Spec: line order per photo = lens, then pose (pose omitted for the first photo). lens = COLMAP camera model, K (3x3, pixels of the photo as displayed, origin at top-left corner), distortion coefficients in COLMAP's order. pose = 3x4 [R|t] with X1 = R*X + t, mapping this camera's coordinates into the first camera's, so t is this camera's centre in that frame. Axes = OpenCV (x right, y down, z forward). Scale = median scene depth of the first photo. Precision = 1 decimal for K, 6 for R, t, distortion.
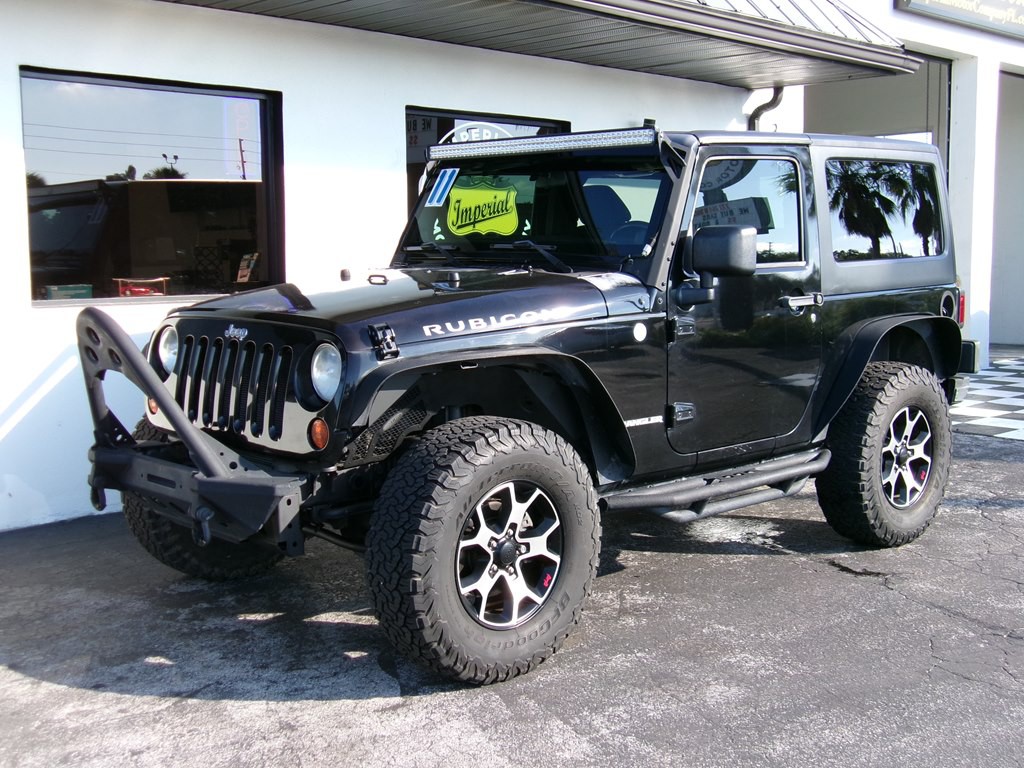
lens RADIAL K [[1256.7, 0, 515.5], [0, 1256.7, 381.3], [0, 0, 1]] dist [-0.008739, 0.024312]
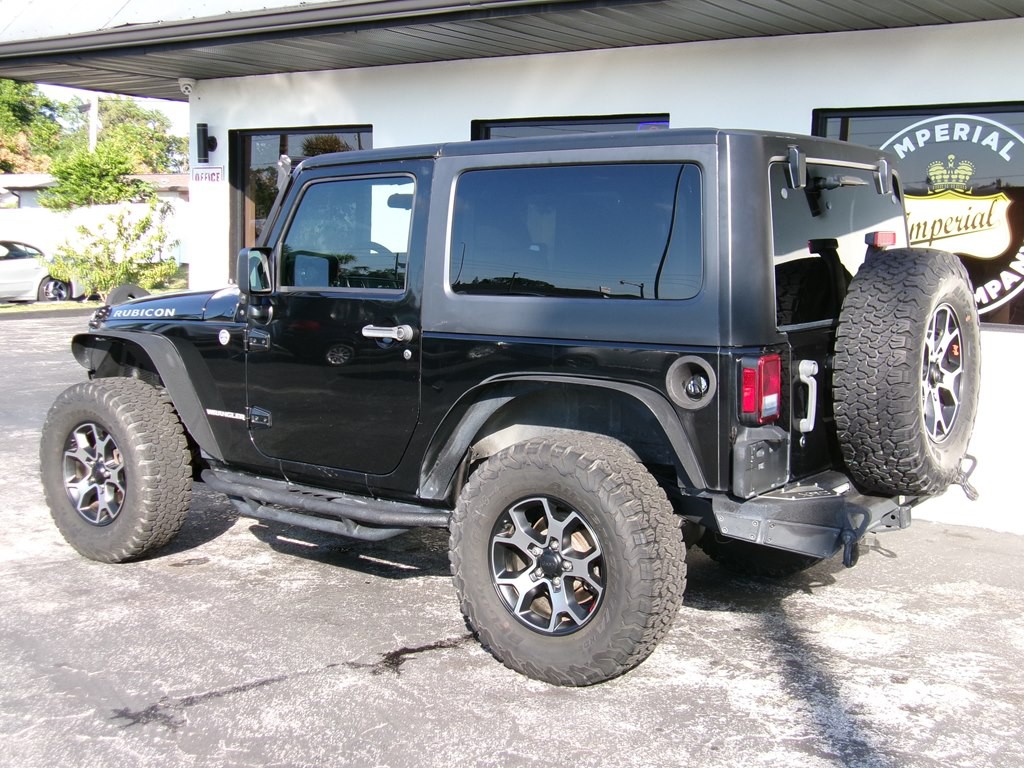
lens RADIAL K [[1248.2, 0, 513.5], [0, 1248.2, 382.6], [0, 0, 1]] dist [-0.015232, 0.058448]
pose [[0.172428, 0.127362, -0.976753, 1.209555], [-0.125370, 0.986379, 0.106486, -0.145775], [0.977011, 0.104094, 0.186047, 0.993547]]
